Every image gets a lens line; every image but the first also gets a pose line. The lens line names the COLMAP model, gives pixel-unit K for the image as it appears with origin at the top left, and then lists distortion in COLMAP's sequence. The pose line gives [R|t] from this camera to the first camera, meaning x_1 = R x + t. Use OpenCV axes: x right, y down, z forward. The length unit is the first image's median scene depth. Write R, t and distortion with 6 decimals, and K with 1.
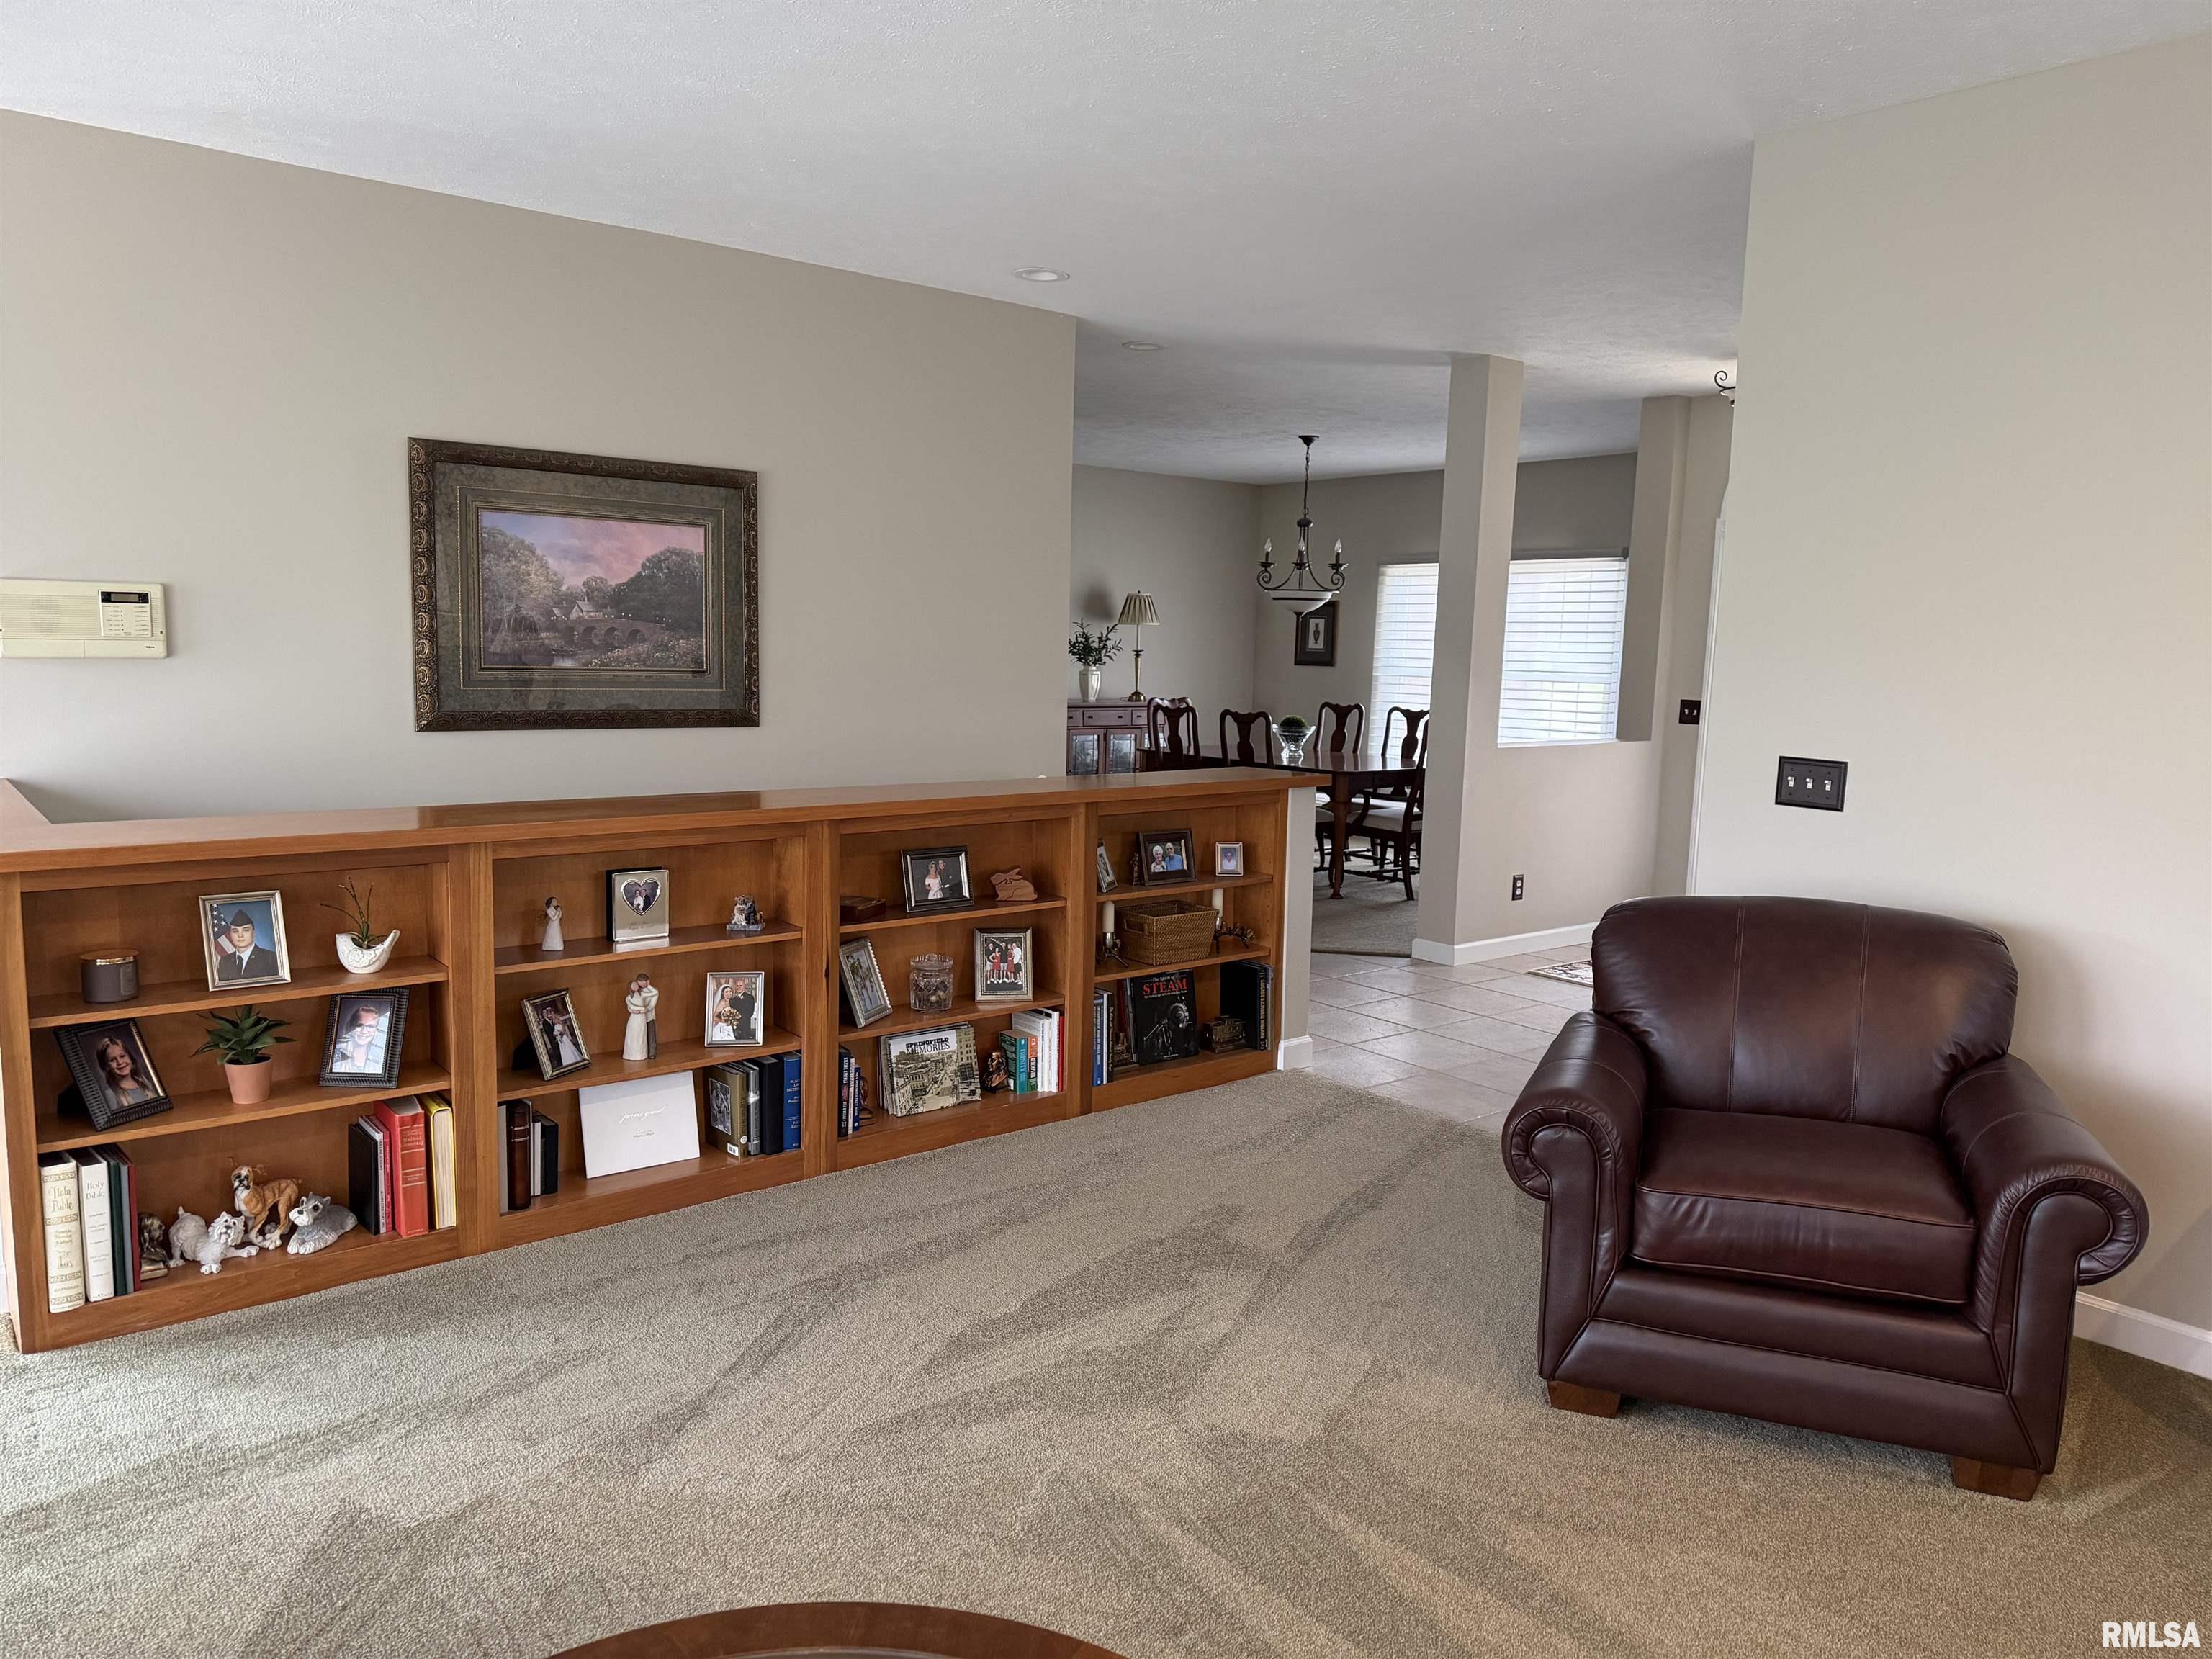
lens RADIAL K [[1571.2, 0, 1106.6], [0, 1571.2, 840.5], [0, 0, 1]] dist [0.089128, -0.110713]
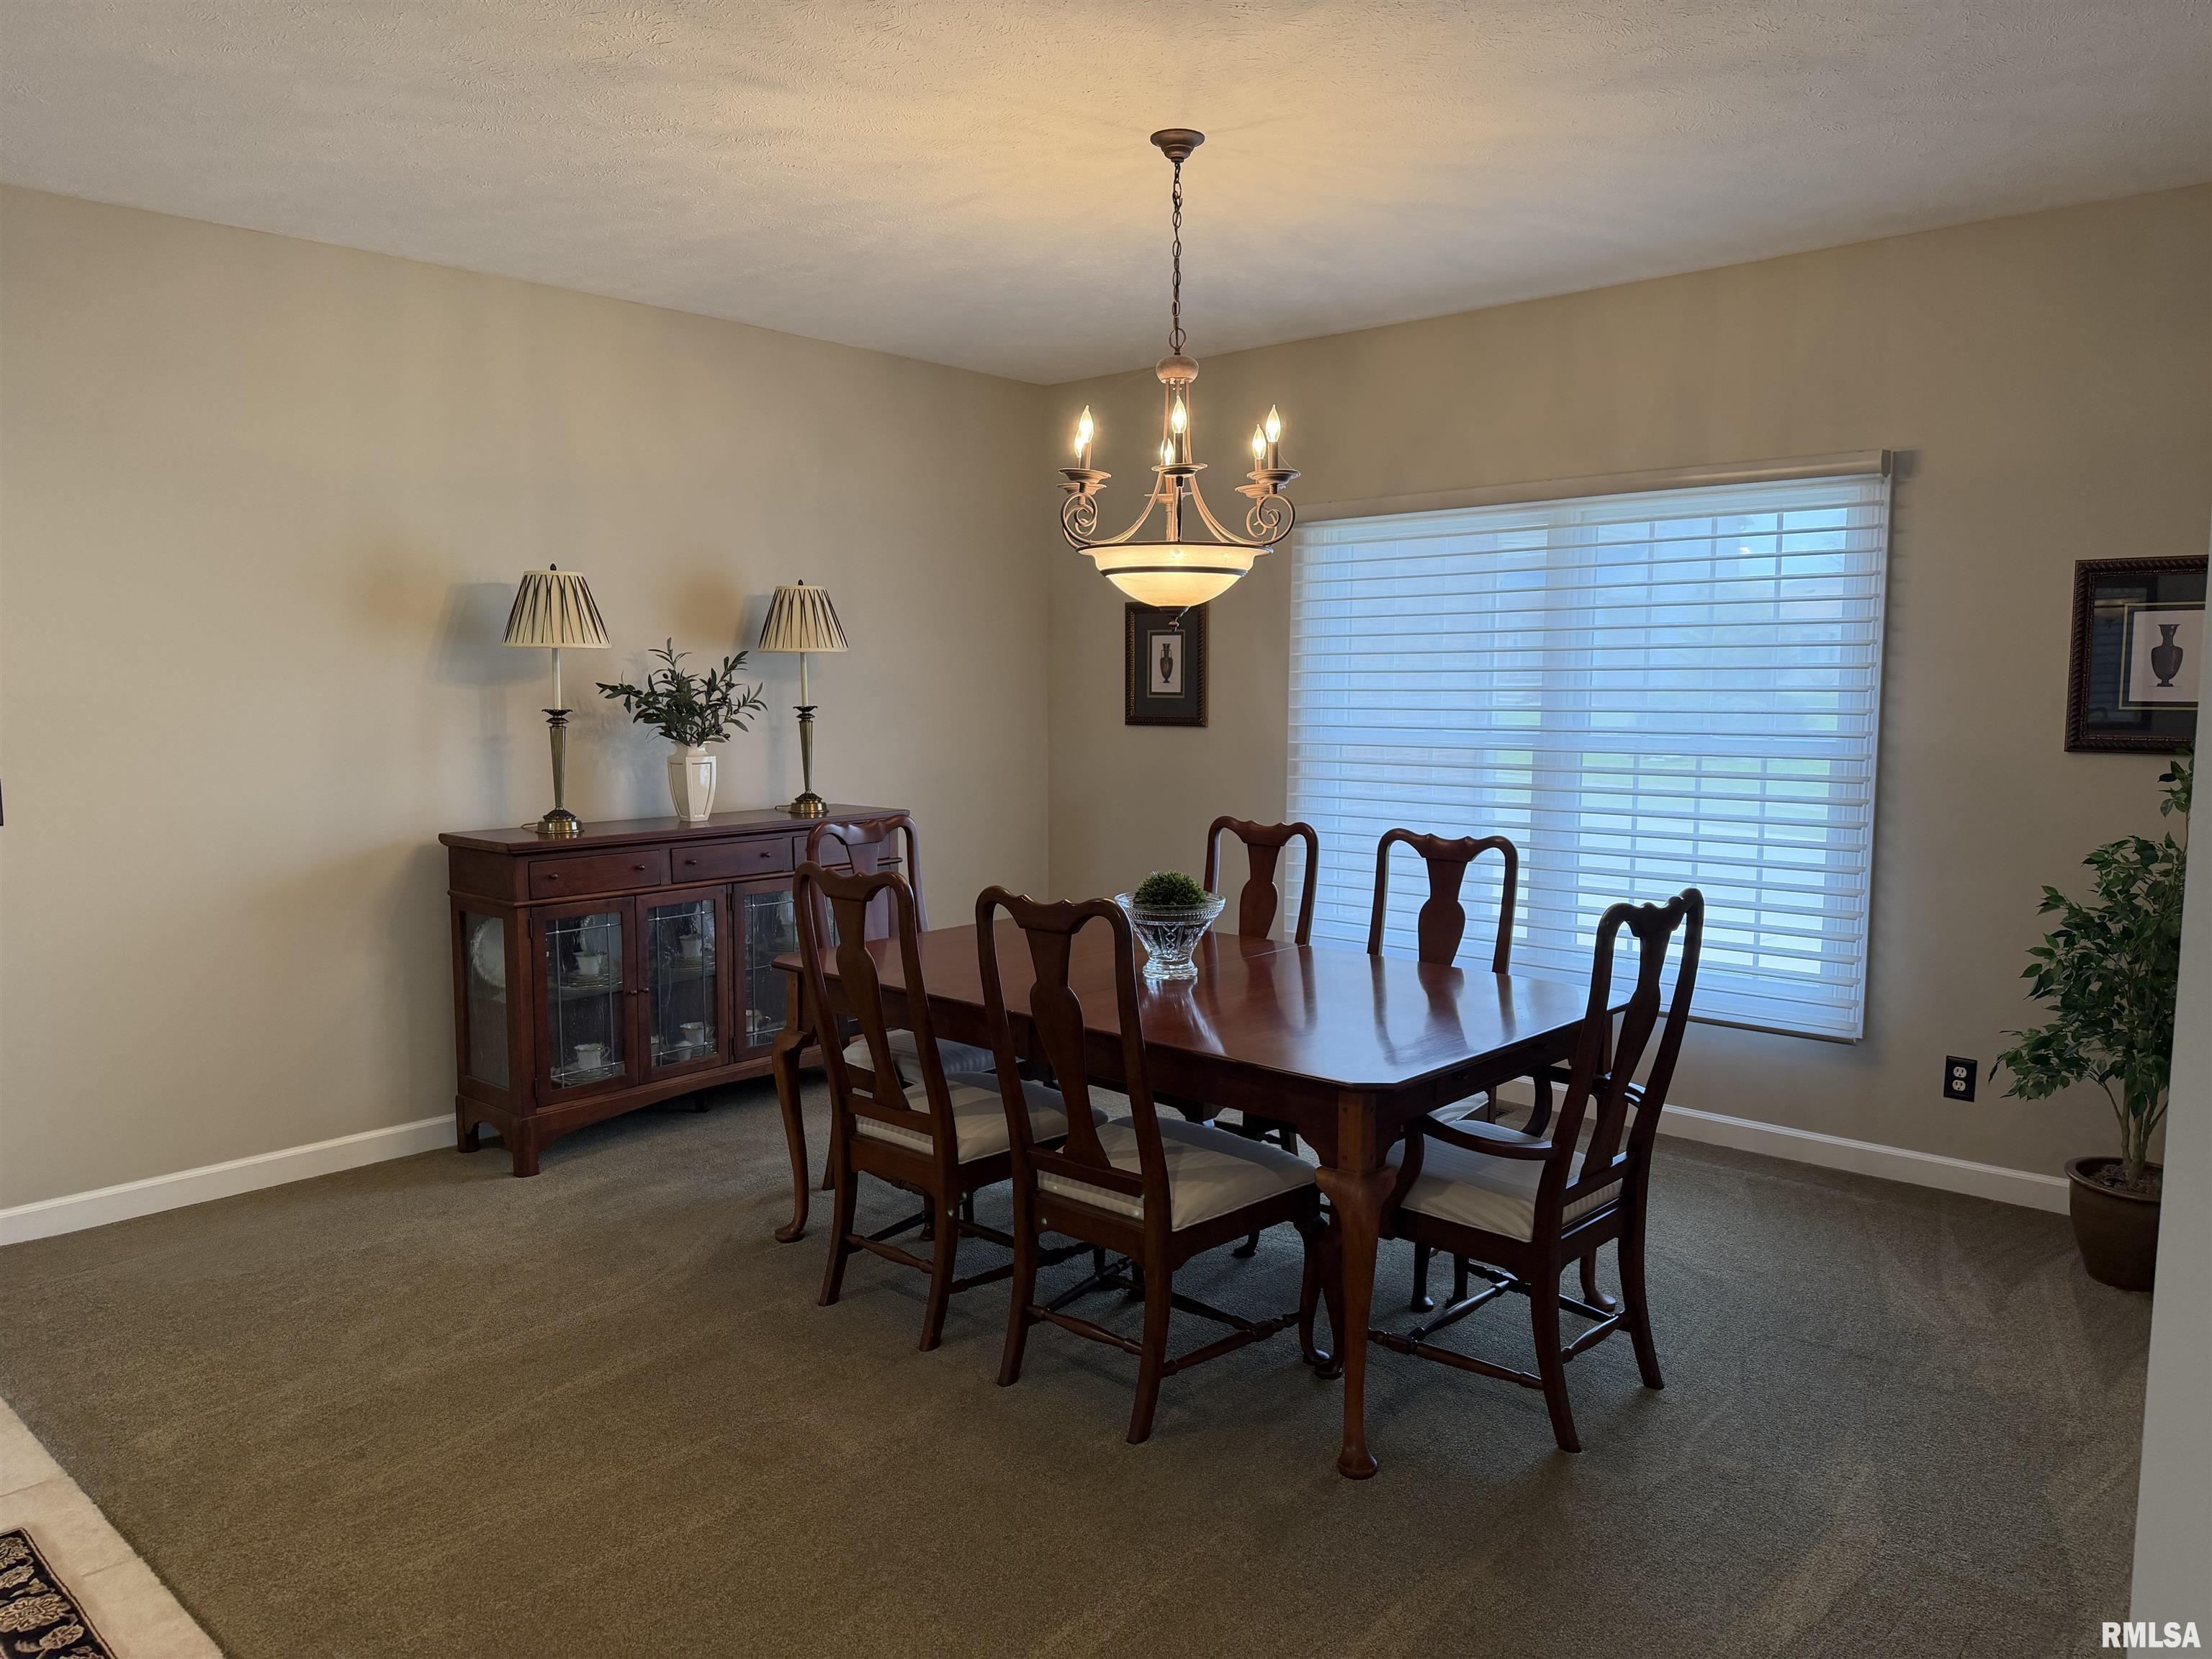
lens RADIAL K [[1571.2, 0, 1106.6], [0, 1571.2, 840.5], [0, 0, 1]] dist [0.089128, -0.110713]
pose [[0.989519, -0.041058, 0.138442, 0.045574], [0.044223, 0.998824, -0.019865, -0.072528], [-0.137463, 0.025779, 0.990171, 0.559566]]
